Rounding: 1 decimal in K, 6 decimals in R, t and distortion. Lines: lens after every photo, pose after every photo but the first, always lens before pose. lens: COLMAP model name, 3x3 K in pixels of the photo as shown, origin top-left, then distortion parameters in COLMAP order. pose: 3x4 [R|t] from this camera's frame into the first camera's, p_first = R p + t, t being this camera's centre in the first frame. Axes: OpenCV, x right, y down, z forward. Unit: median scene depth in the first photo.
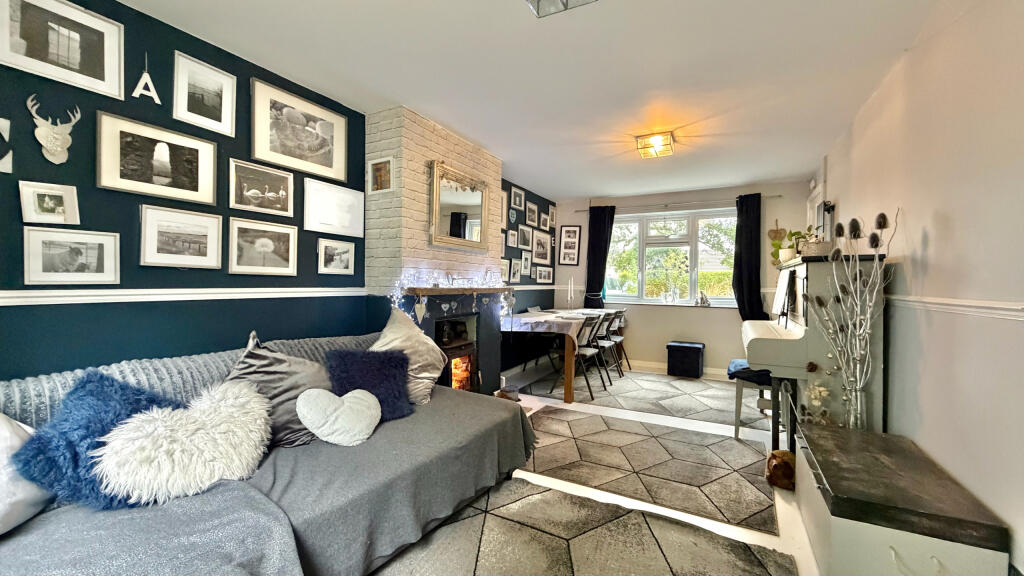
lens RADIAL K [[414.7, 0, 515.4], [0, 414.7, 287.6], [0, 0, 1]] dist [0.005800, -0.001308]
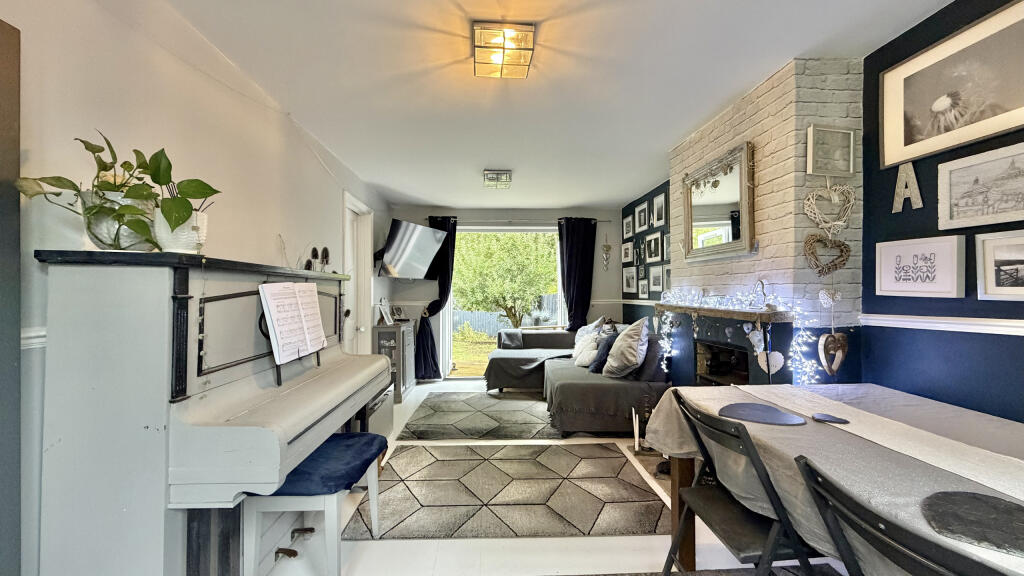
lens RADIAL K [[414.7, 0, 505.6], [0, 414.7, 289.1], [0, 0, 1]] dist [0.005800, -0.001308]
pose [[-0.866474, -0.008890, -0.499142, 0.888212], [-0.010050, 0.999949, -0.000364, -0.044194], [0.499120, 0.004701, -0.866520, 2.176787]]
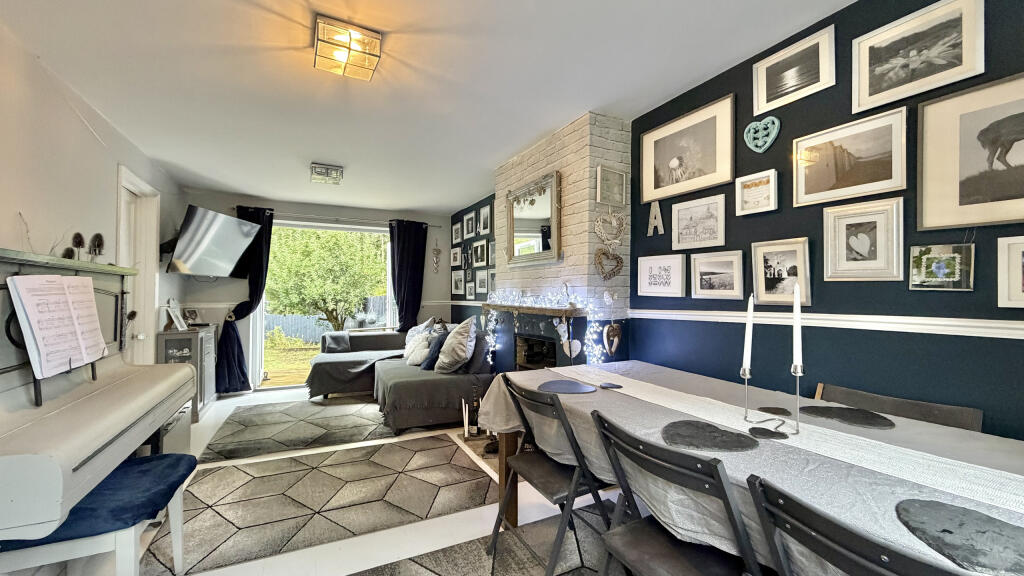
lens RADIAL K [[414.7, 0, 501.4], [0, 414.7, 285.1], [0, 0, 1]] dist [0.005800, -0.001308]
pose [[-0.596465, -0.029702, -0.802090, 0.959647], [-0.018677, 0.999558, -0.023125, -0.035058], [0.802422, 0.001188, -0.596756, 2.200571]]
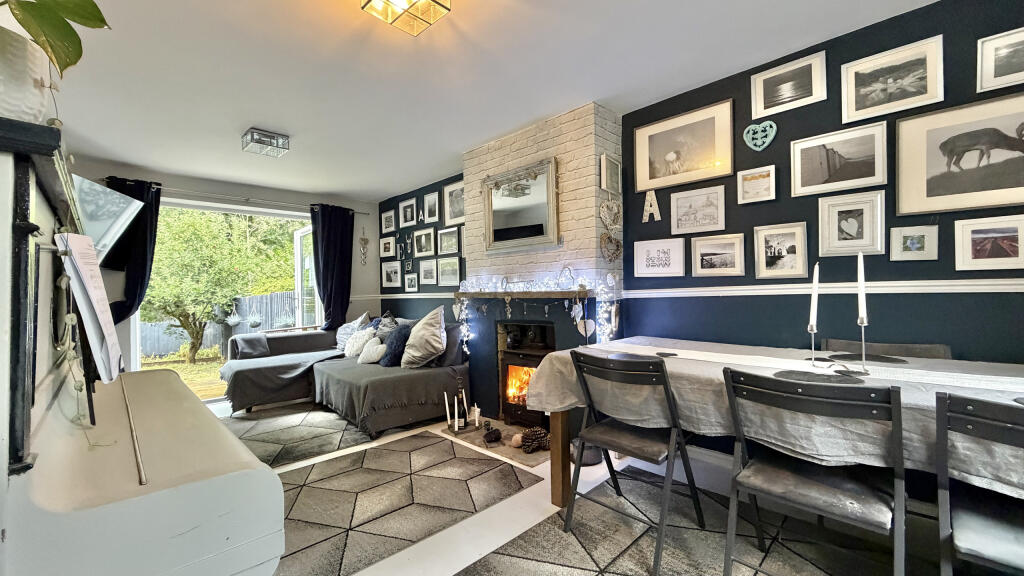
lens RADIAL K [[414.7, 0, 505.3], [0, 414.7, 287.9], [0, 0, 1]] dist [0.005800, -0.001308]
pose [[-0.317895, -0.010283, -0.948070, 1.117999], [0.006664, 0.999892, -0.013080, 0.005904], [0.948103, -0.010476, -0.317792, 1.855416]]
